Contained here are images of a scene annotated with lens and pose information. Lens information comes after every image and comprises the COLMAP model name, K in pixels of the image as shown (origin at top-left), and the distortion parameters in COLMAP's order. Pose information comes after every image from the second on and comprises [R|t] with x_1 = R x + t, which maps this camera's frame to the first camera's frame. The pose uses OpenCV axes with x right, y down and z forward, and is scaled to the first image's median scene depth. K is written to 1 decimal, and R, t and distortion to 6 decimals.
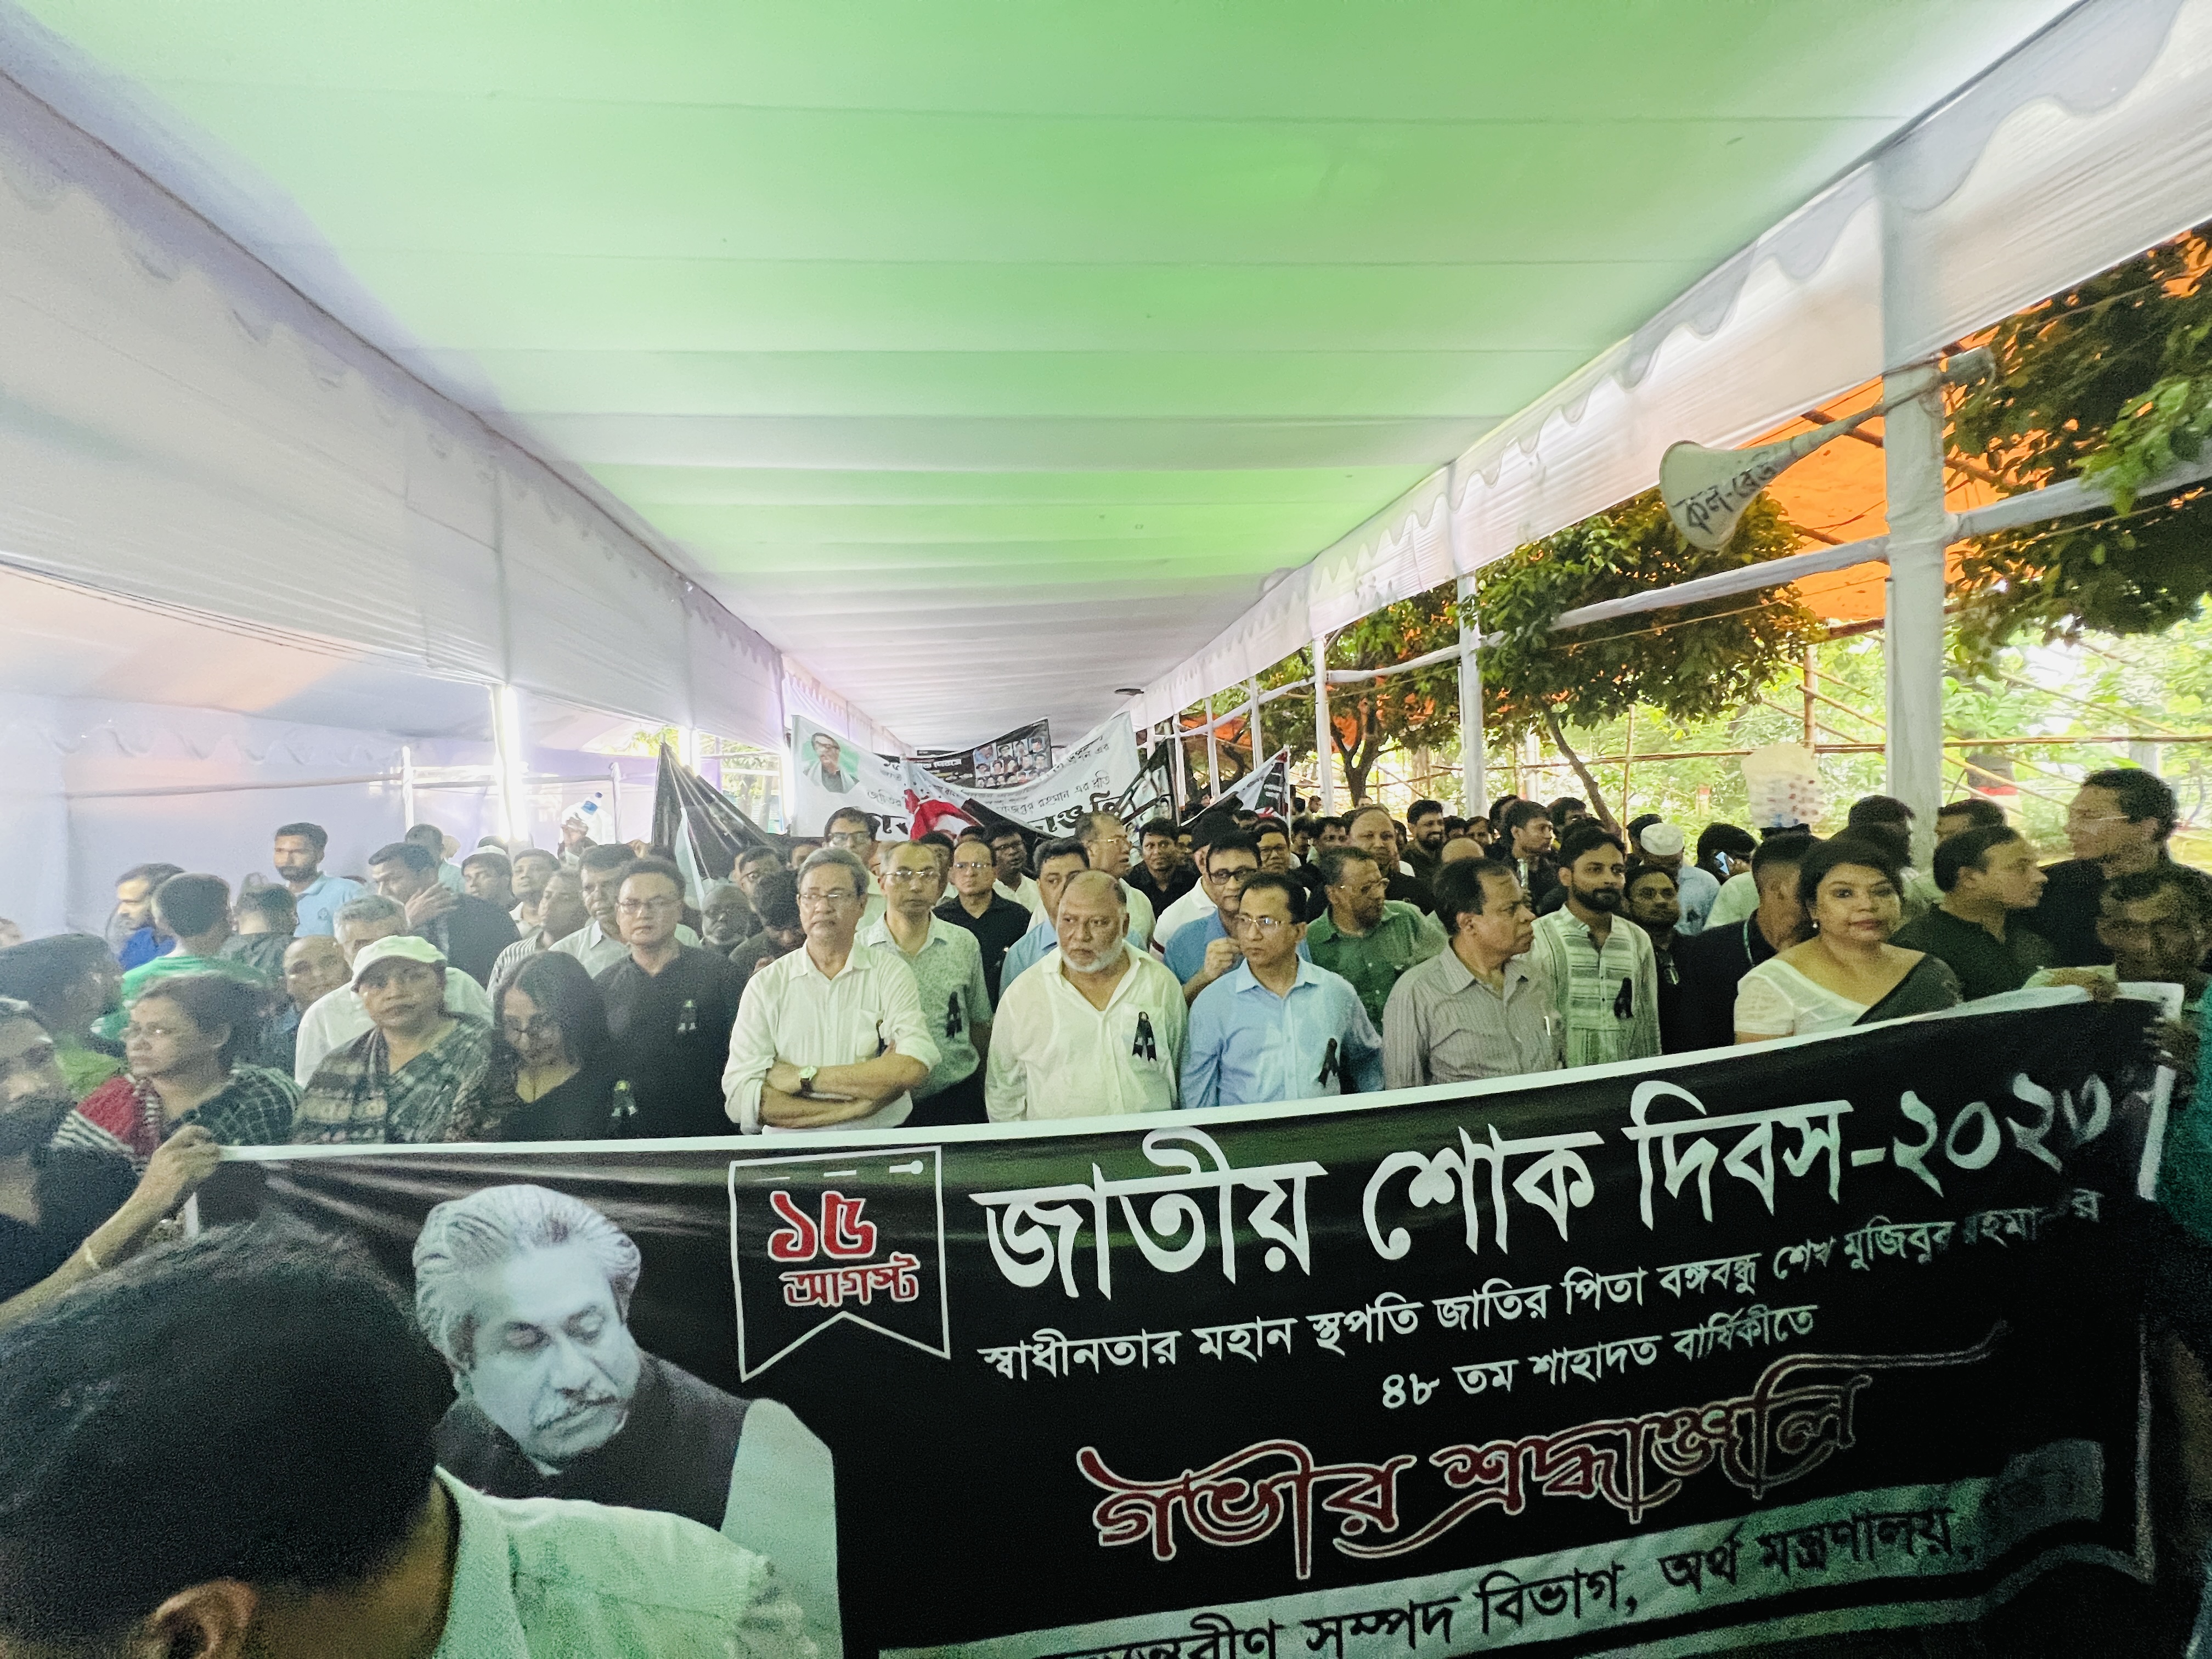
lens RADIAL K [[880.0, 0, 1106.0], [0, 880.0, 829.5], [0, 0, 1]] dist [-0.006319, 0.000076]
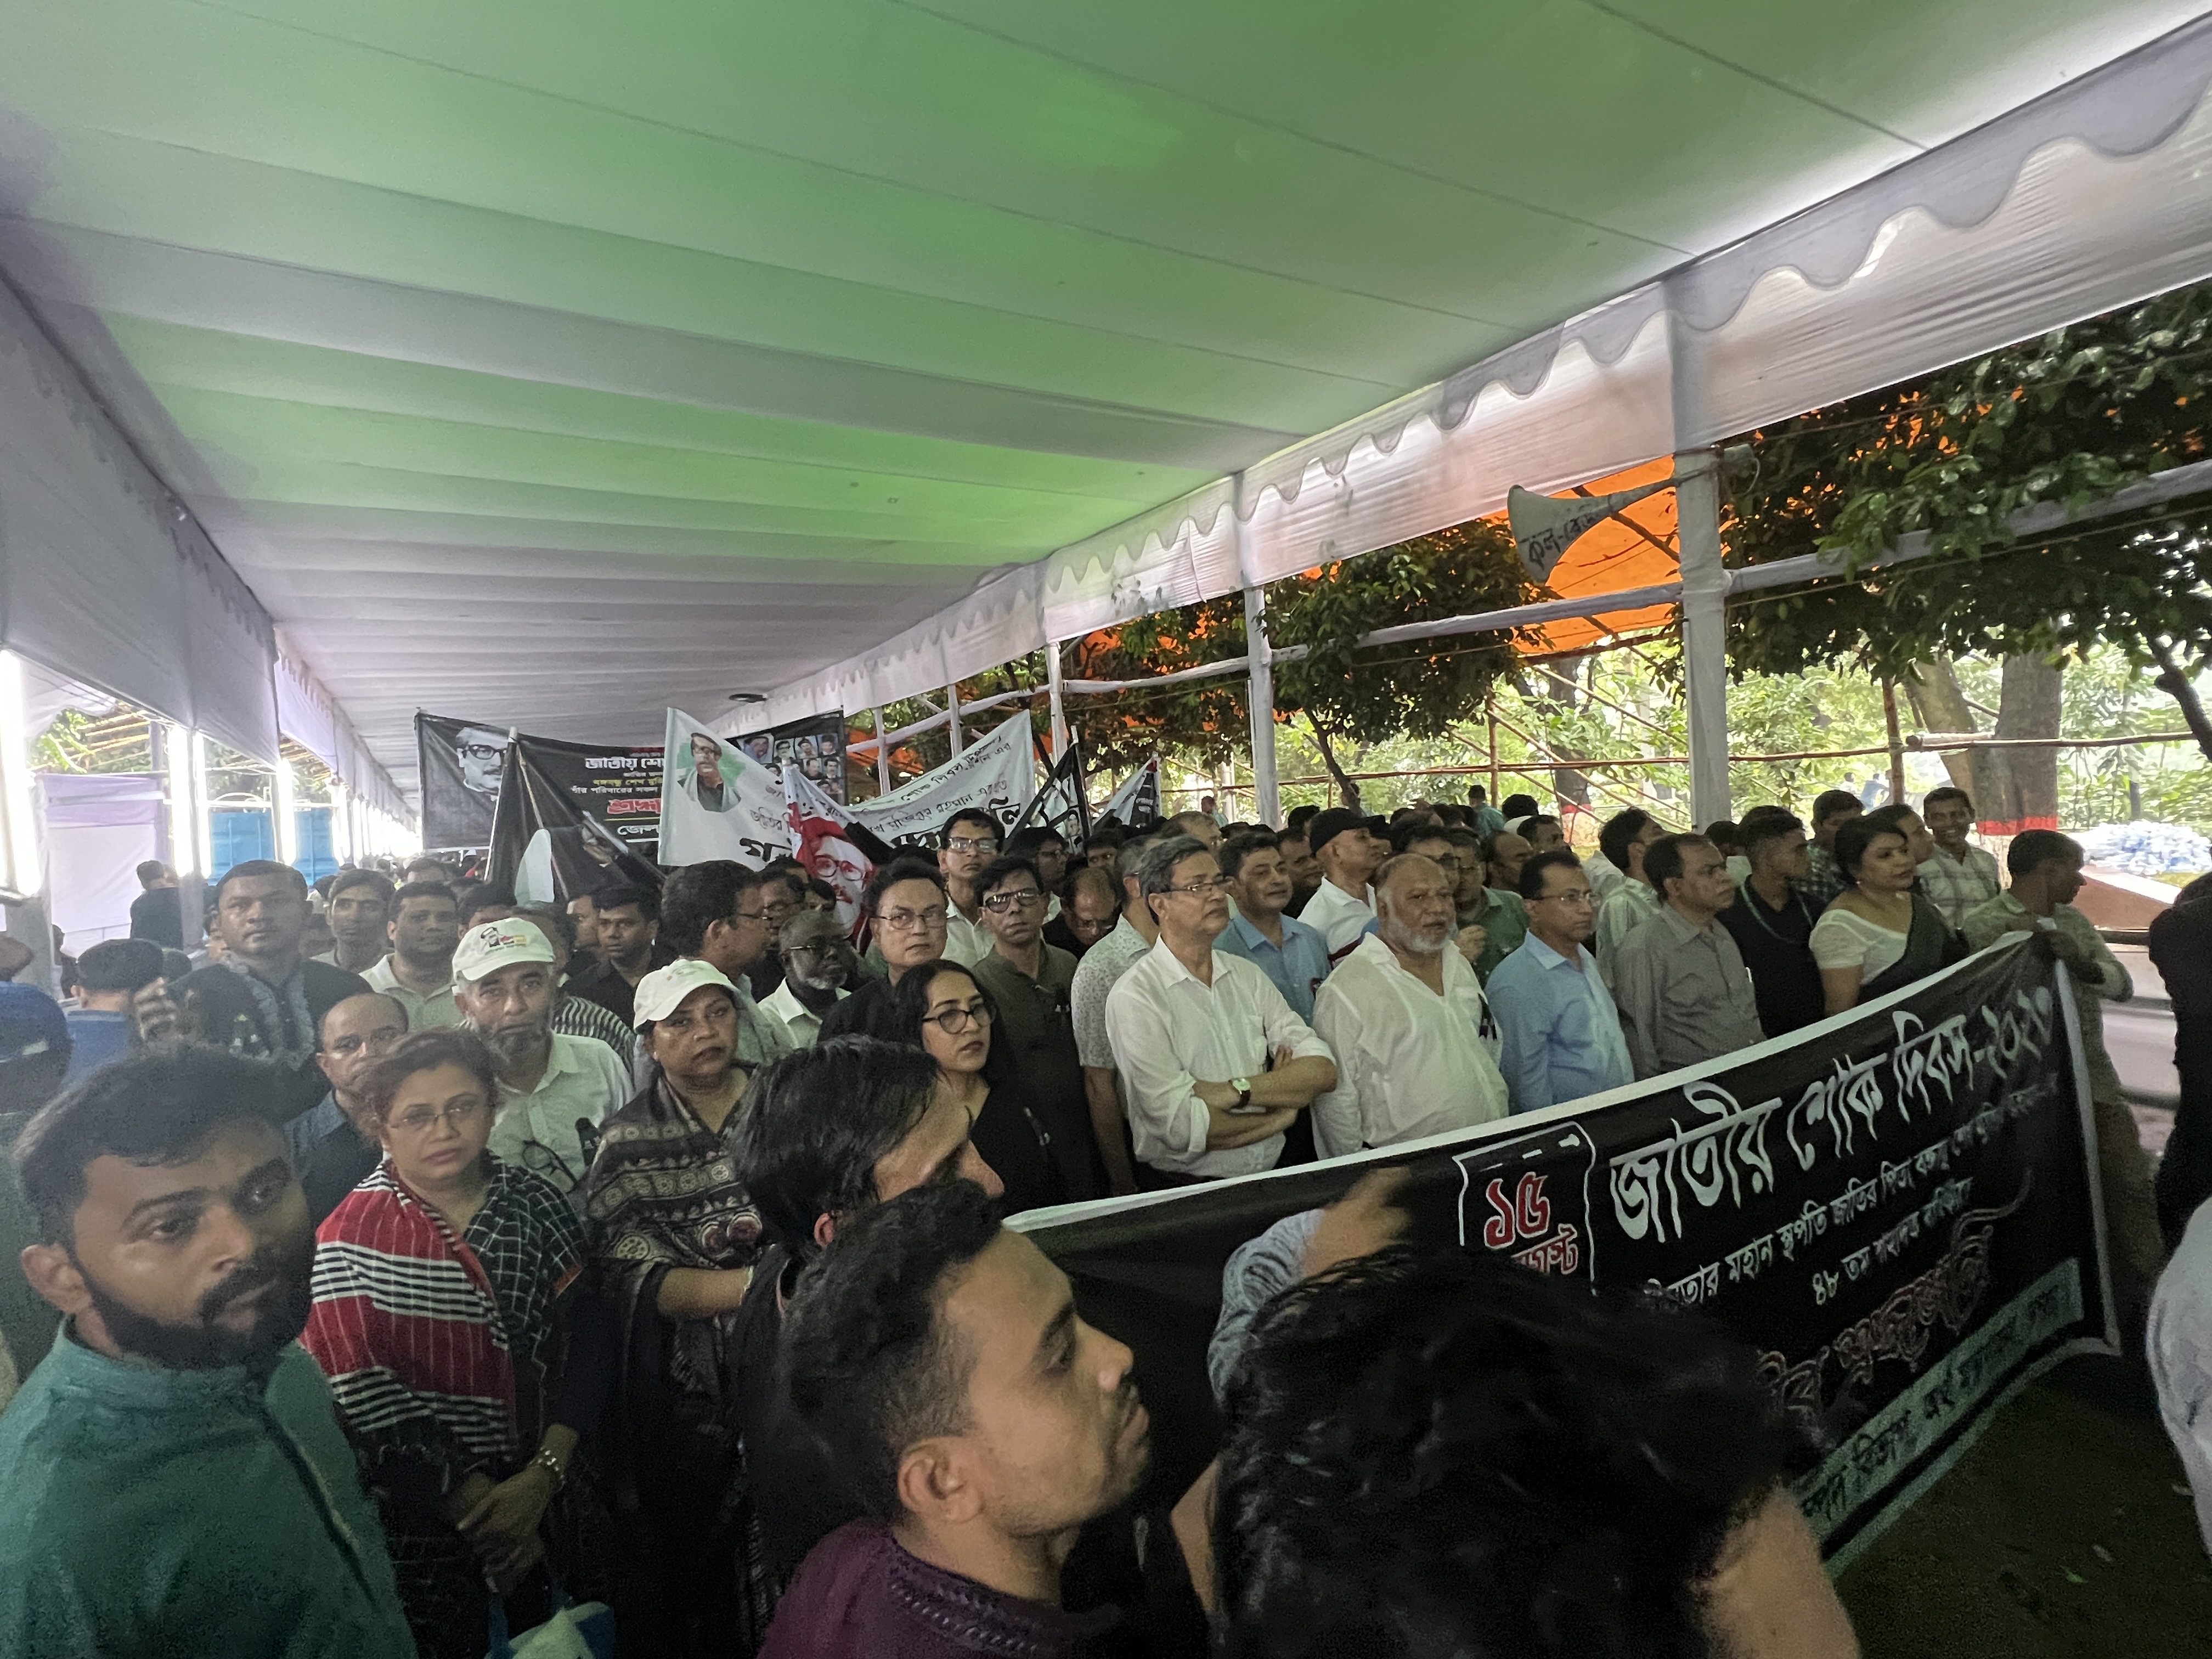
lens RADIAL K [[1060.2, 0, 1107.2], [0, 1060.2, 800.9], [0, 0, 1]] dist [-0.015412, 0.000520]
pose [[0.910136, -0.005462, 0.414273, -0.310035], [0.032824, 0.997721, -0.058959, 0.014221], [-0.413007, 0.067259, 0.908241, 0.023575]]
